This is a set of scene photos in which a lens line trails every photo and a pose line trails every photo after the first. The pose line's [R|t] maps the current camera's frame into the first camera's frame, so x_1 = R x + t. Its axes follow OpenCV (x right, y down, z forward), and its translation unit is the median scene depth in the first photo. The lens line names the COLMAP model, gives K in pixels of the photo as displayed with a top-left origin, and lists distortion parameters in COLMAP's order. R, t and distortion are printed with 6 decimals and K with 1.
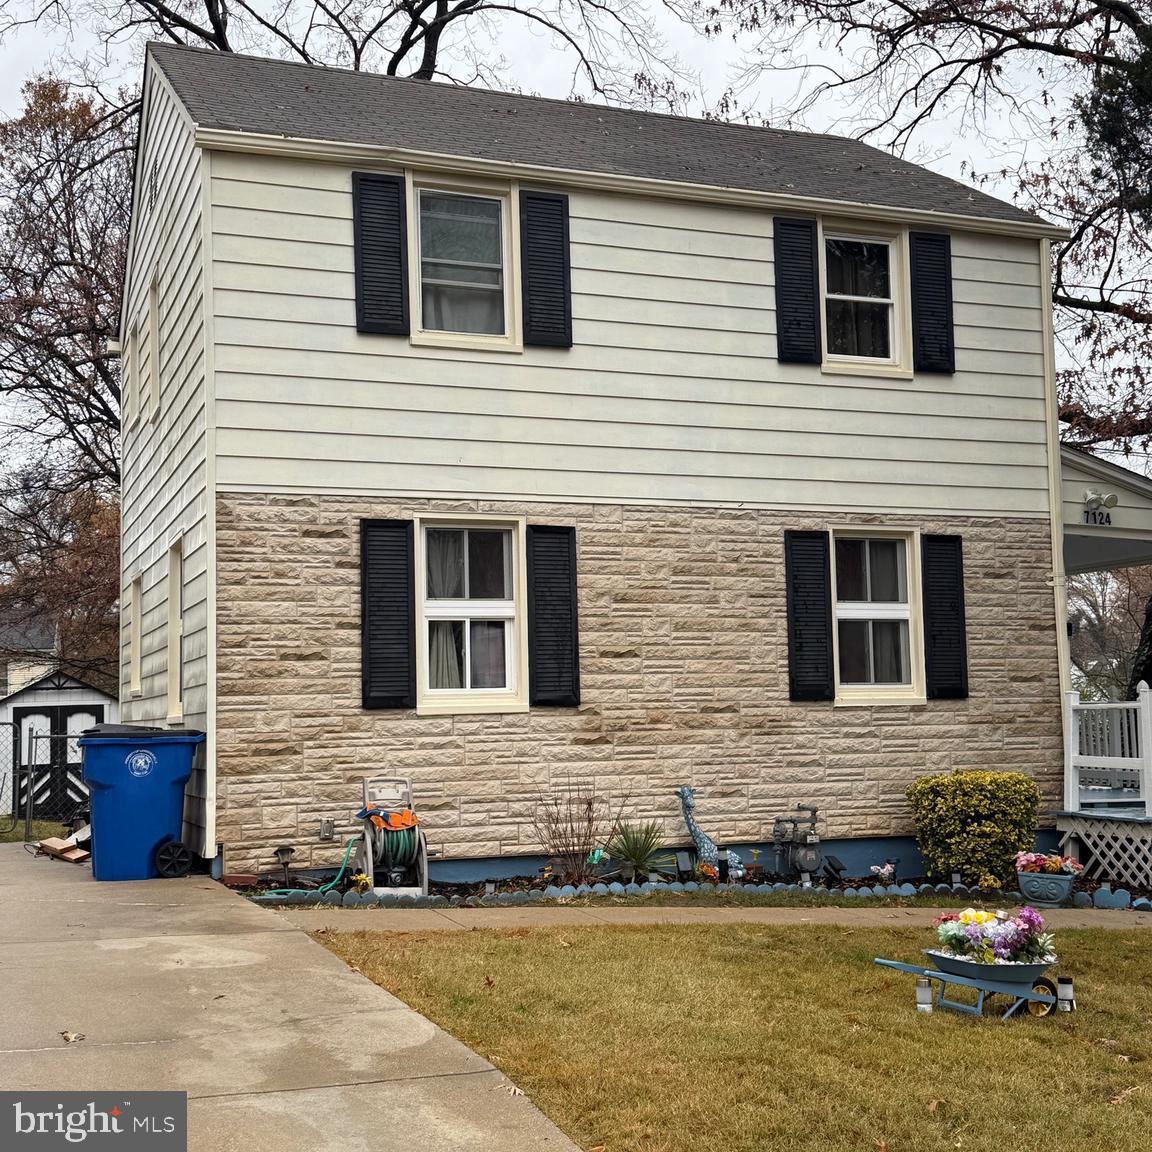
lens RADIAL K [[1551.5, 0, 572.4], [0, 1551.5, 583.9], [0, 0, 1]] dist [0.054868, 0.000000]
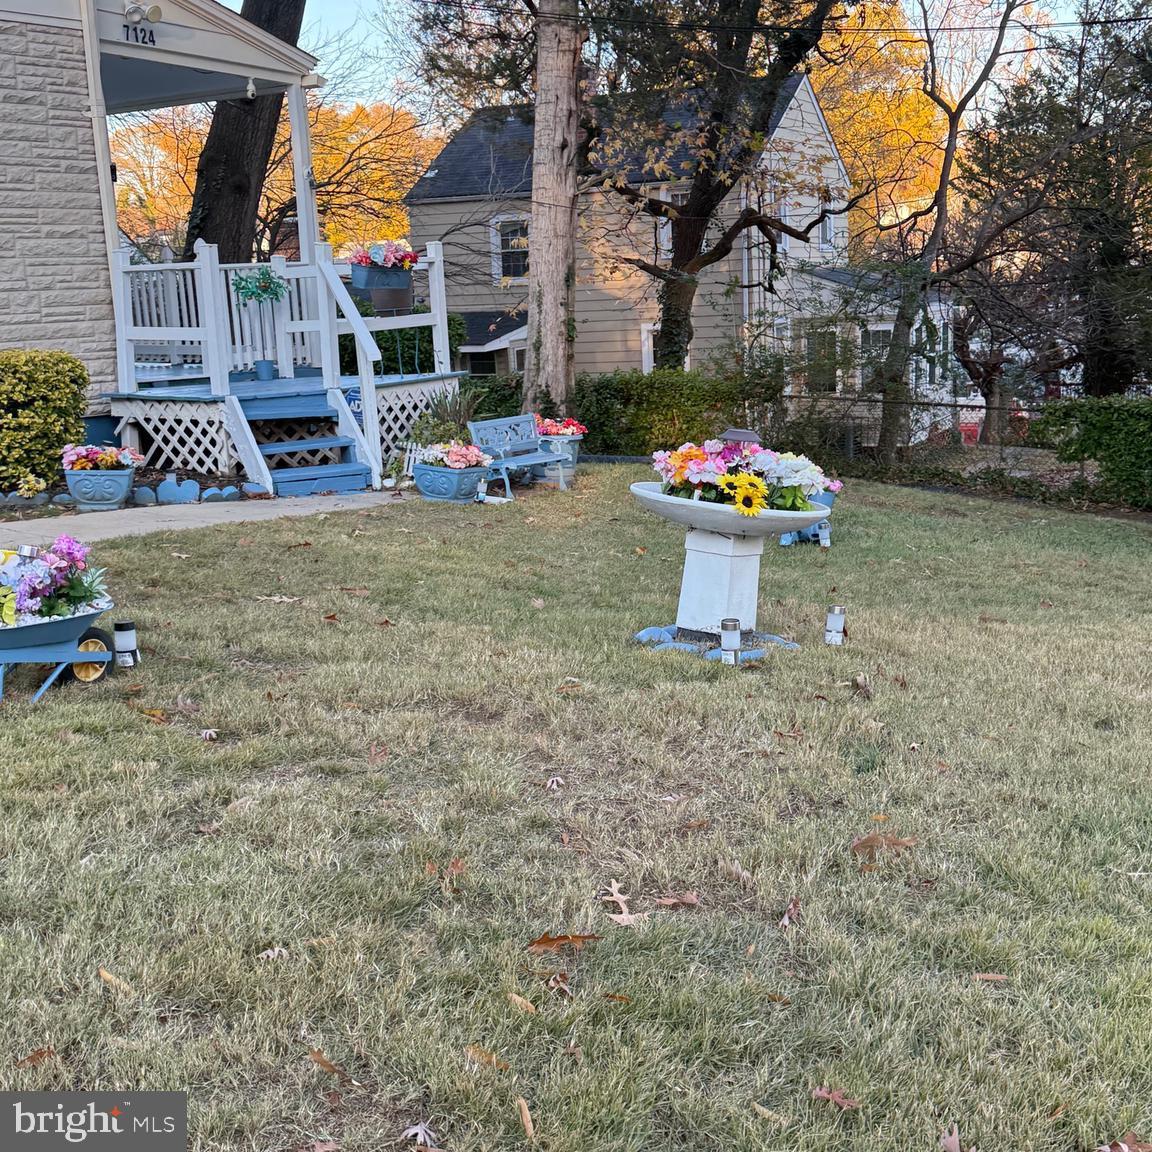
lens RADIAL K [[1551.5, 0, 565.0], [0, 1551.5, 584.9], [0, 0, 1]] dist [0.054868, 0.000000]
pose [[0.837165, -0.120712, 0.533464, 0.055892], [-0.023304, 0.966584, 0.255290, 0.025625], [-0.546454, -0.226152, 0.806377, 0.169301]]
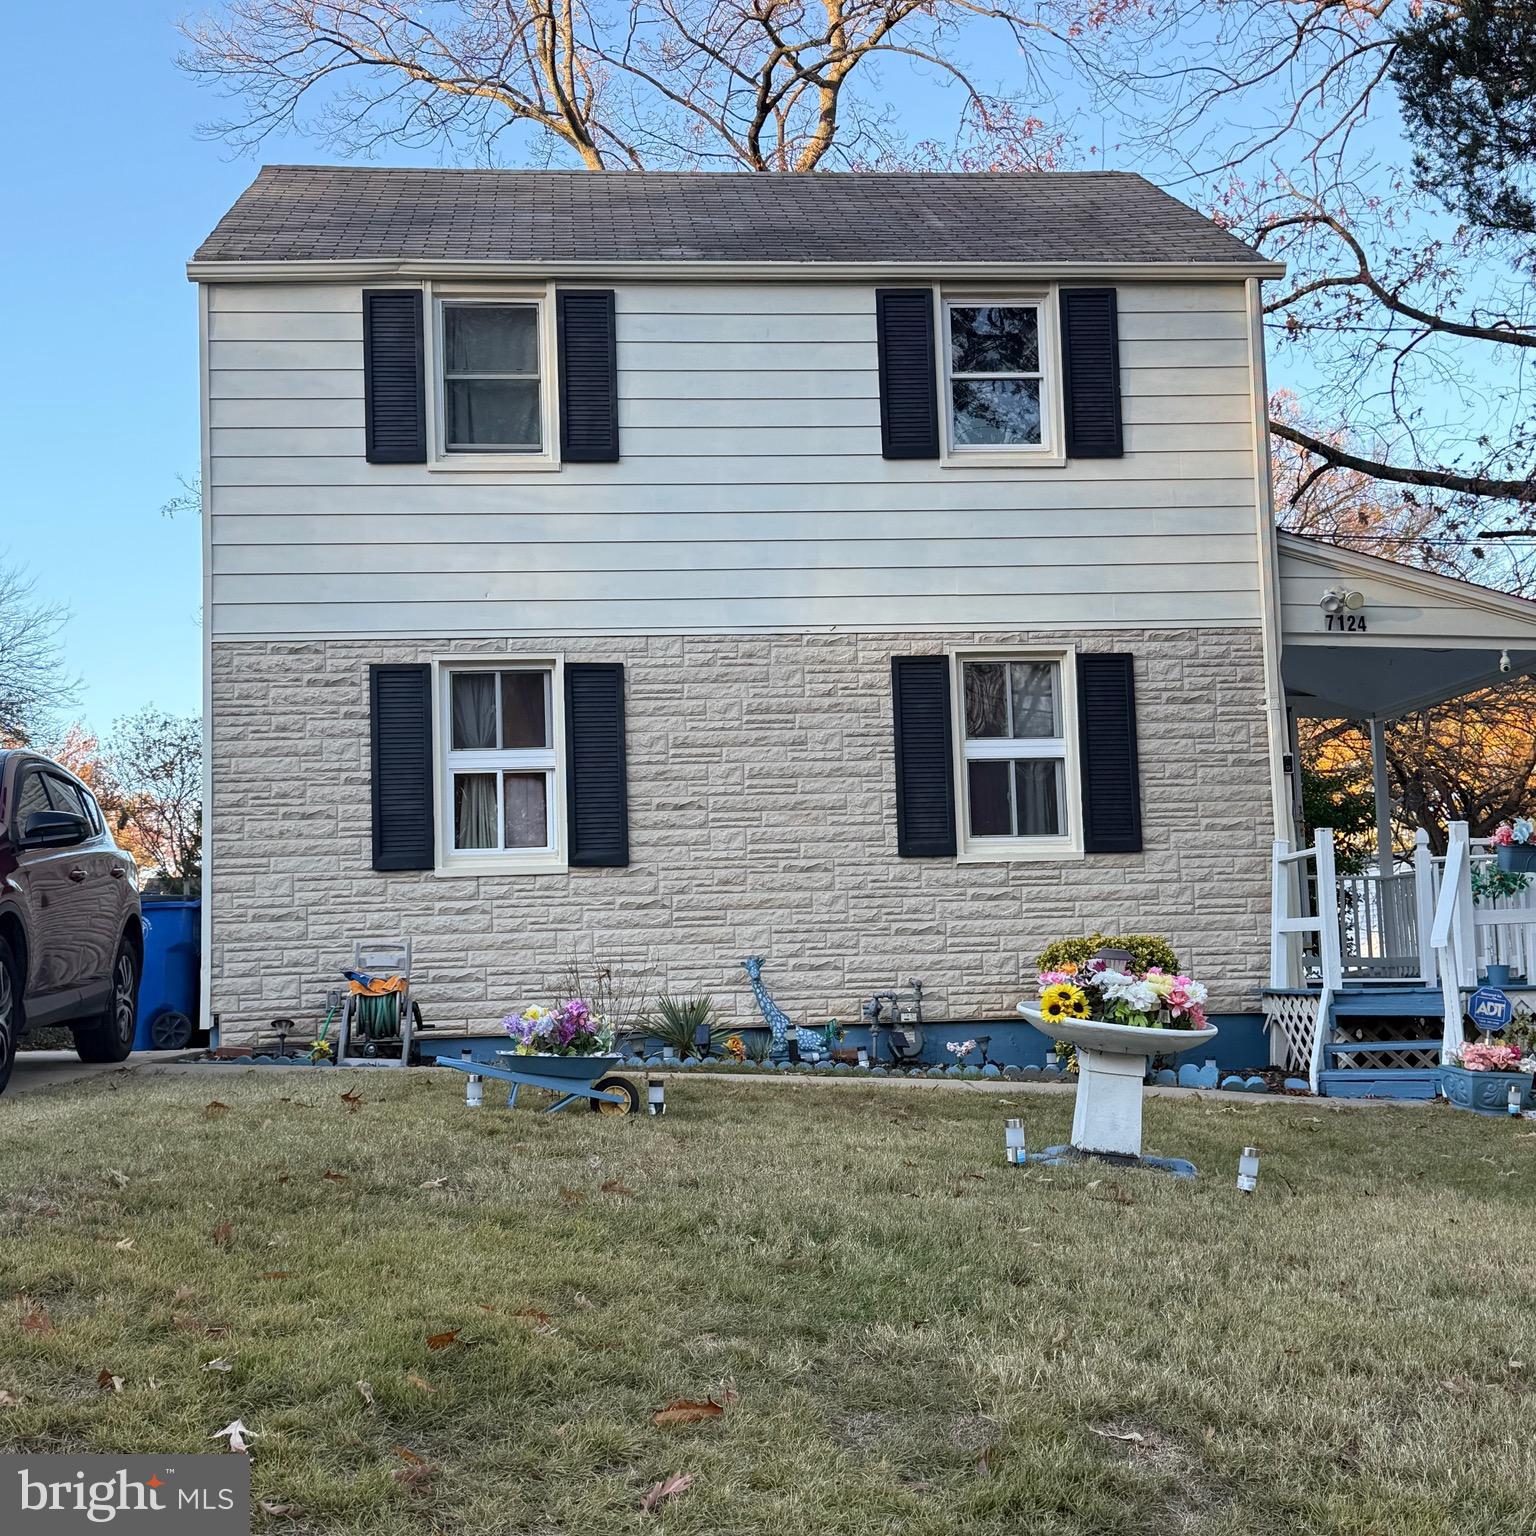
lens RADIAL K [[2068.7, 0, 759.2], [0, 2068.7, 759.9], [0, 0, 1]] dist [0.054868, 0.000000]
pose [[0.961310, -0.038473, -0.272769, 0.396424], [0.034526, 0.999218, -0.019258, 0.043615], [0.273296, 0.009095, 0.961887, -0.108899]]
